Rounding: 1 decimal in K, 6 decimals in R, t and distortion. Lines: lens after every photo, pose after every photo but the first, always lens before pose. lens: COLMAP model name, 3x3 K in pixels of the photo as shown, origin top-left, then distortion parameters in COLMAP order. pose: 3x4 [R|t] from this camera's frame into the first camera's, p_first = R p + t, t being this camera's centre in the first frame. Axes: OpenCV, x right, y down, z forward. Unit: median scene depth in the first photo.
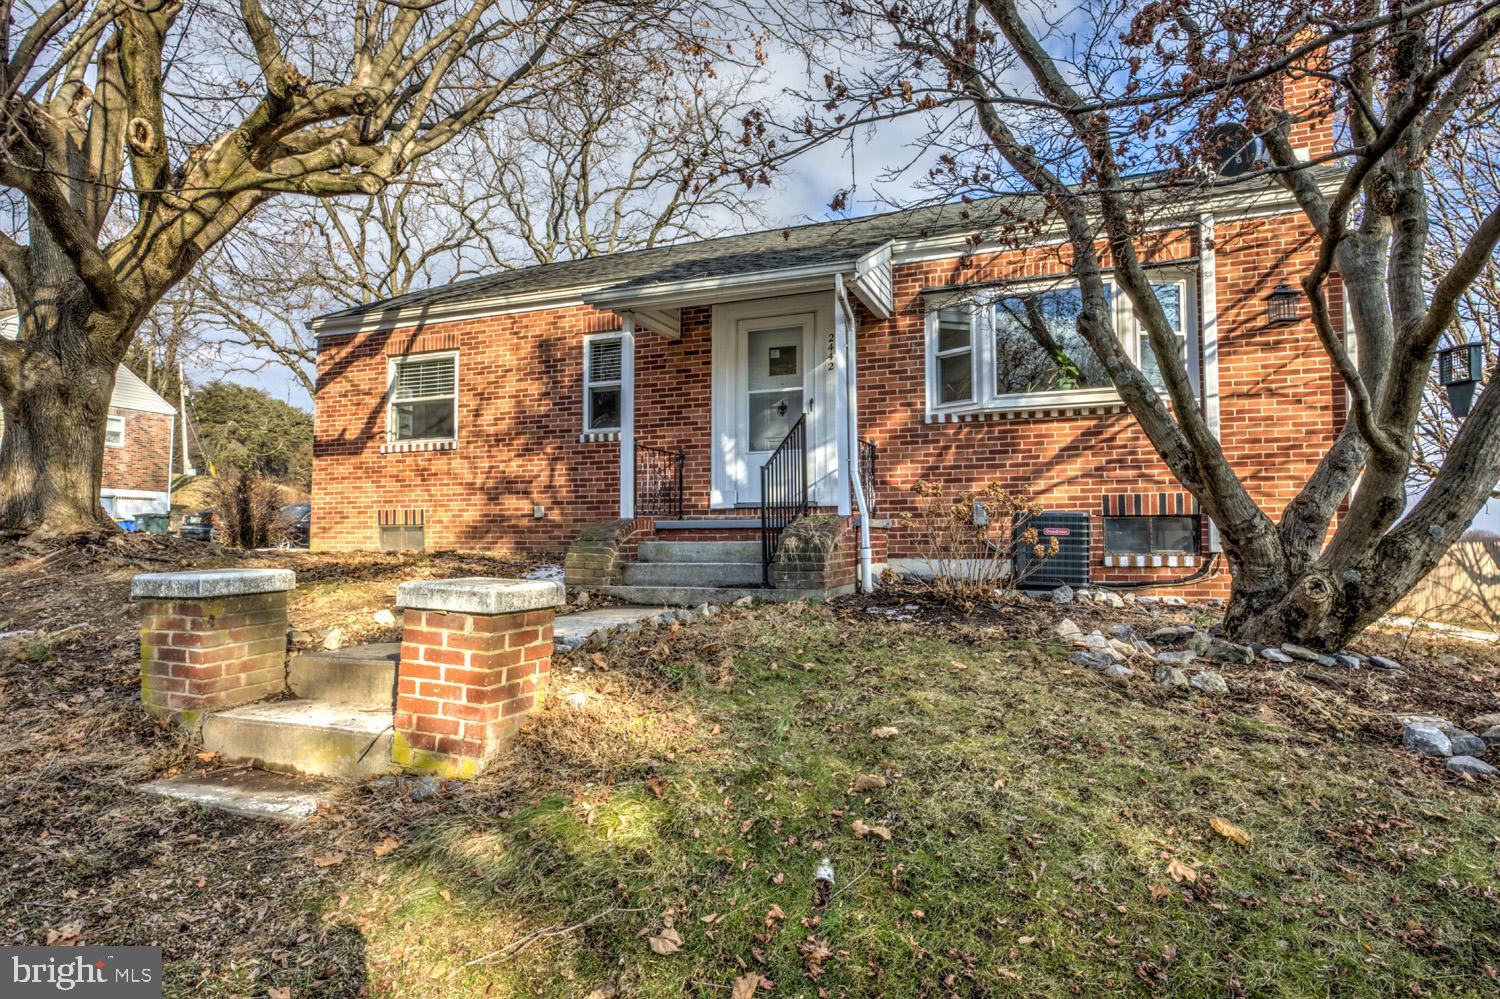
lens RADIAL K [[858.2, 0, 748.1], [0, 858.2, 489.0], [0, 0, 1]] dist [-0.005427, -0.001478]
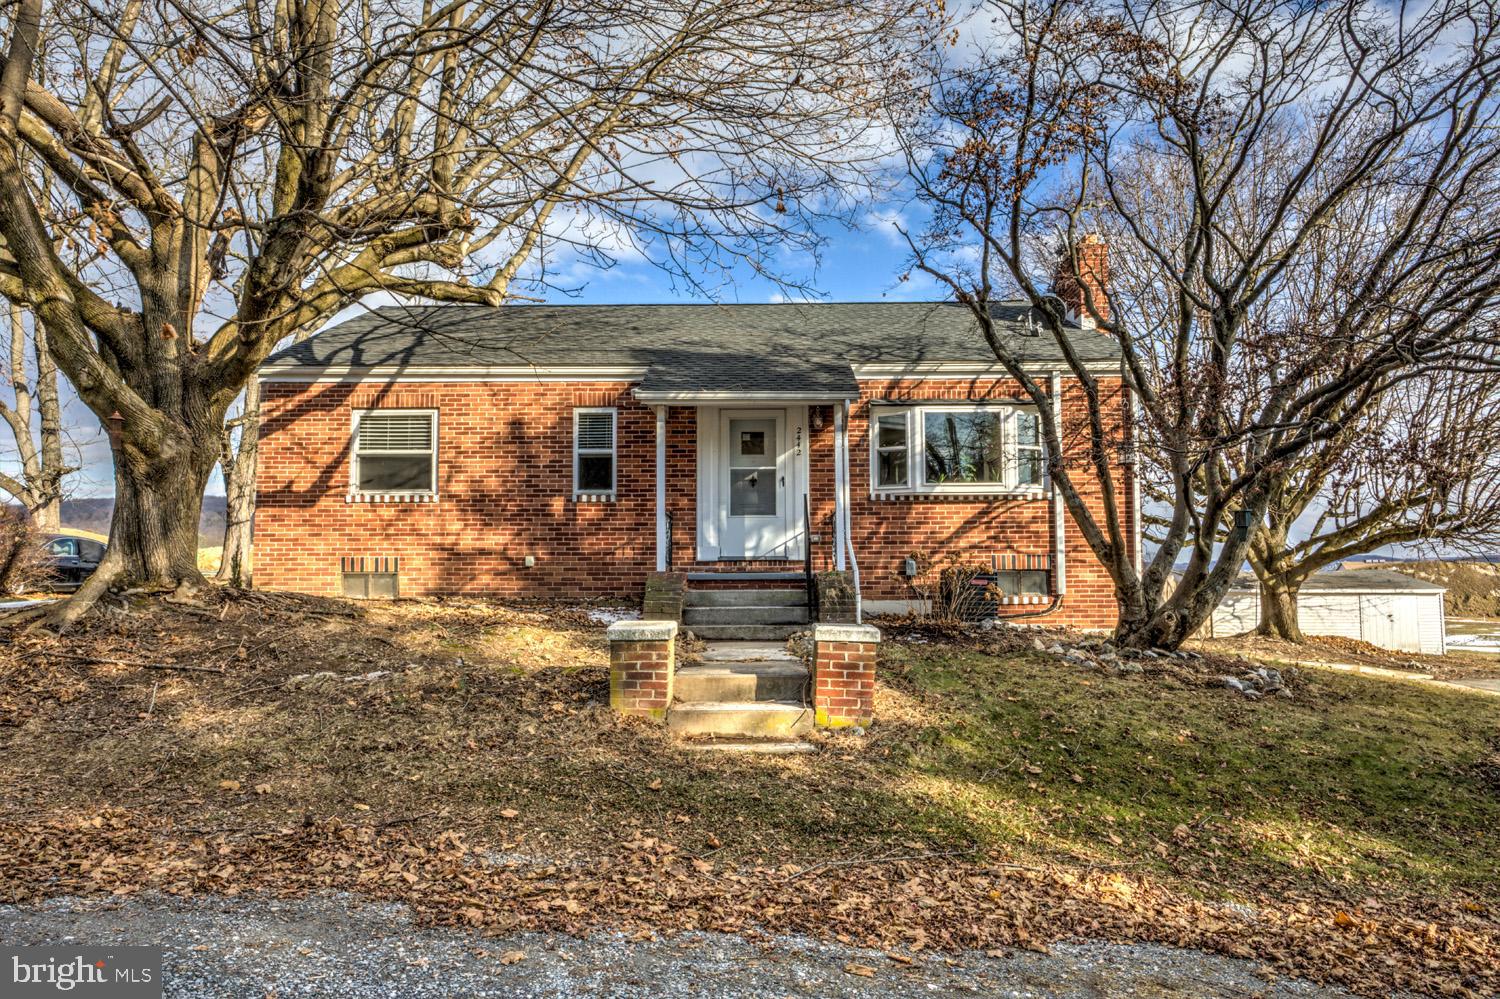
lens RADIAL K [[991.2, 0, 749.3], [0, 991.2, 502.5], [0, 0, 1]] dist [-0.022416, 0.000094]
pose [[0.927491, 0.022726, 0.373154, -0.511659], [-0.021872, 0.999740, -0.006524, -0.054015], [-0.373205, -0.002111, 0.927746, -0.349751]]
